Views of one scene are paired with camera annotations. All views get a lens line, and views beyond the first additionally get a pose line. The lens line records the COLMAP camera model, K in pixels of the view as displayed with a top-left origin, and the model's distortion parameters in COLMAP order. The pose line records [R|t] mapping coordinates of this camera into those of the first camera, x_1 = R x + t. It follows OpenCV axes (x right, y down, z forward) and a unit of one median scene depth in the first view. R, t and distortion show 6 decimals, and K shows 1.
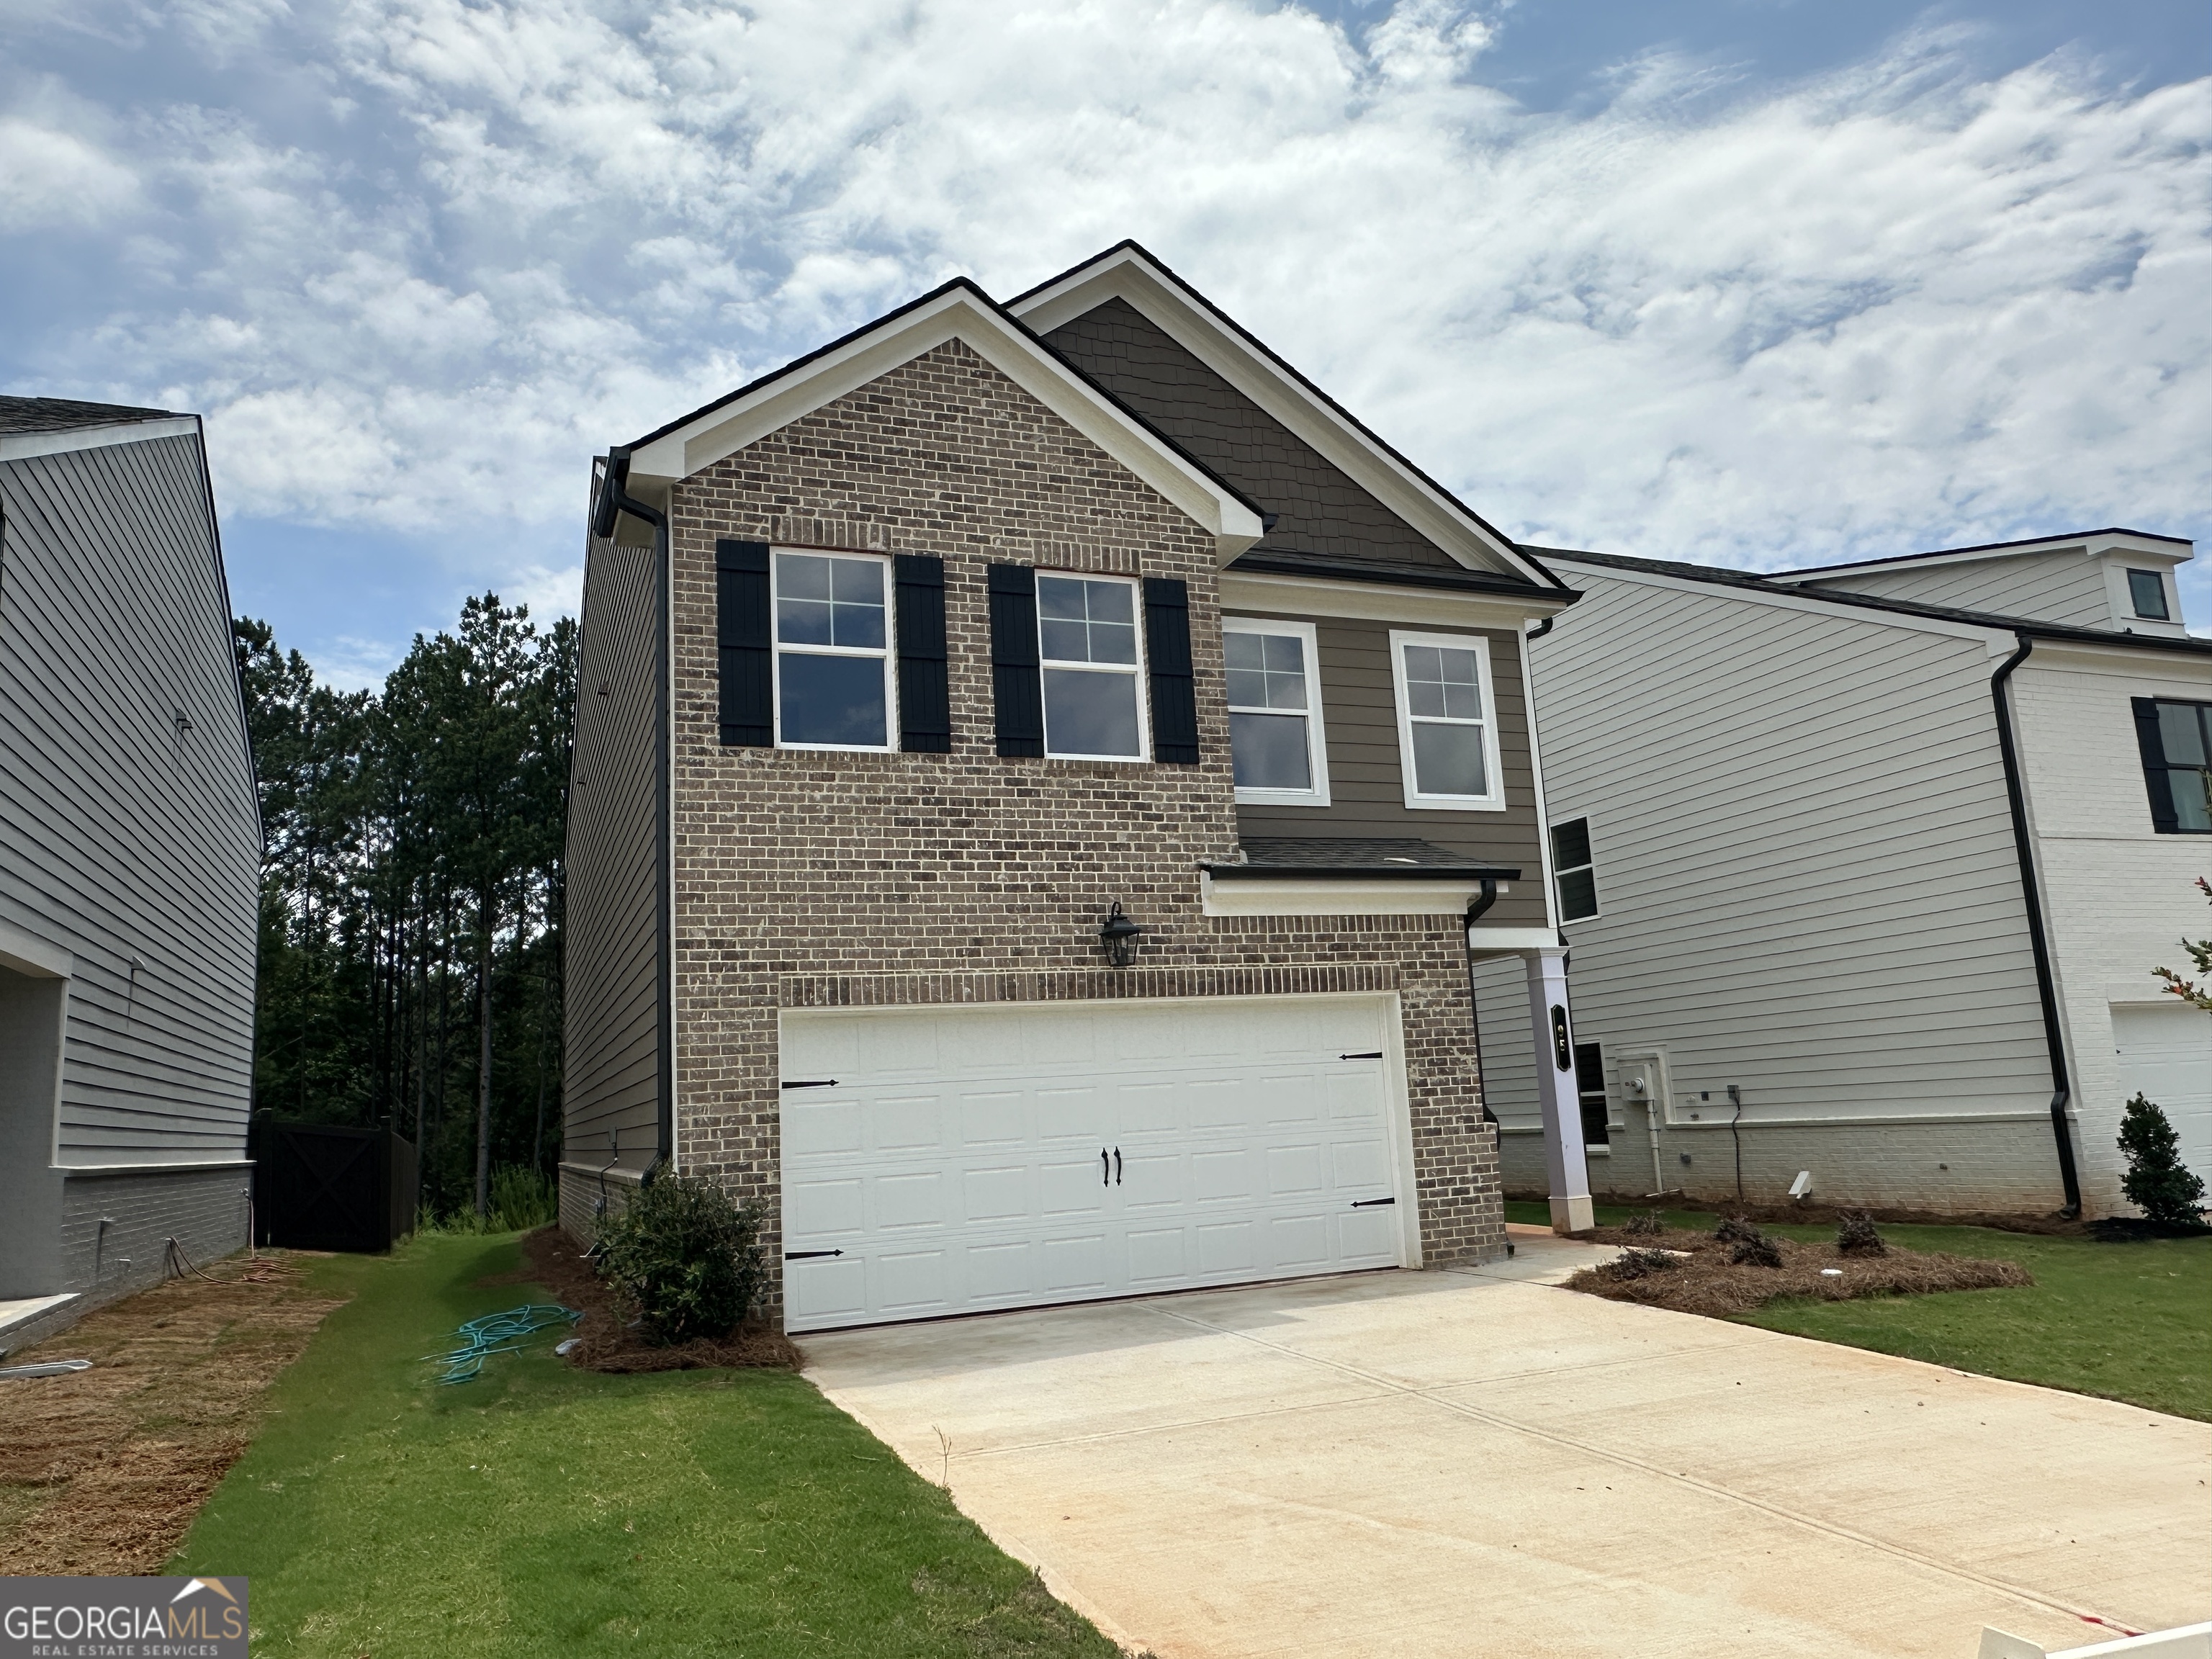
lens RADIAL K [[1515.5, 0, 1106.0], [0, 1515.5, 829.5], [0, 0, 1]] dist [0.000628, -0.001021]
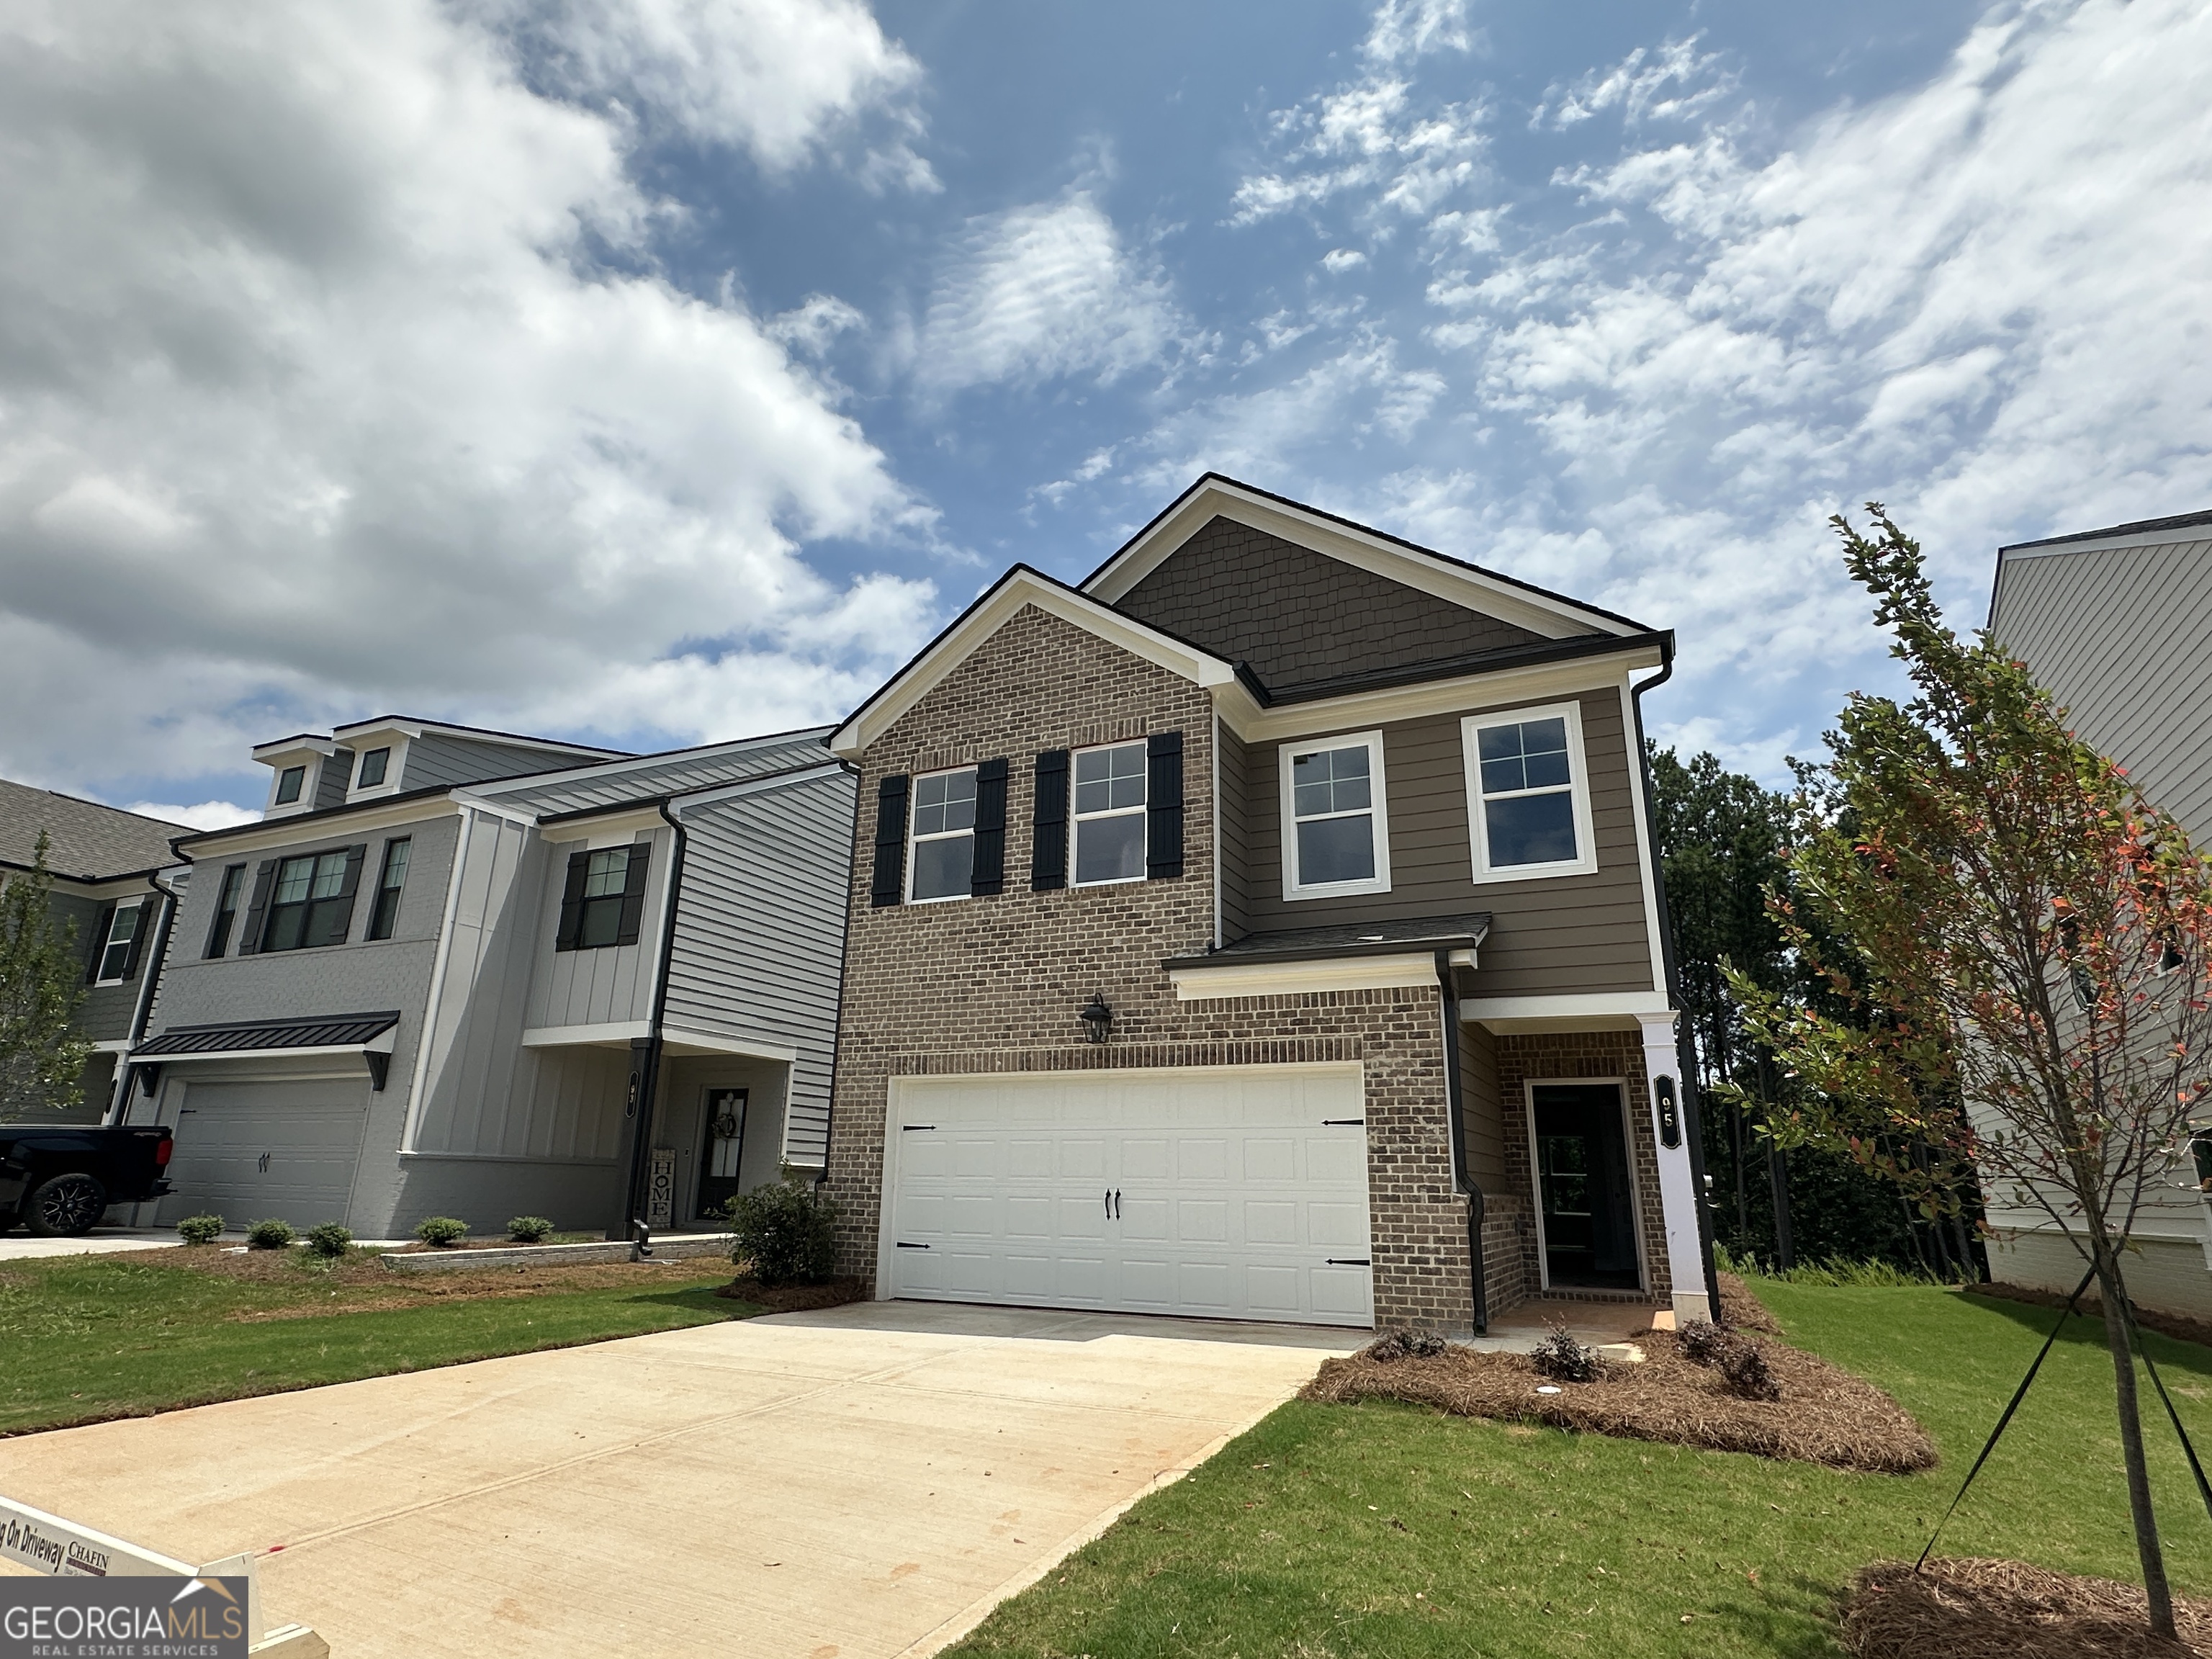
lens RADIAL K [[1156.3, 0, 1106.0], [0, 1156.3, 829.5], [0, 0, 1]] dist [-0.004378, 0.001403]
pose [[0.673087, -0.154411, -0.723264, 0.710107], [0.081800, 0.987504, -0.134699, 0.041342], [0.735025, 0.031502, 0.677307, 0.318032]]
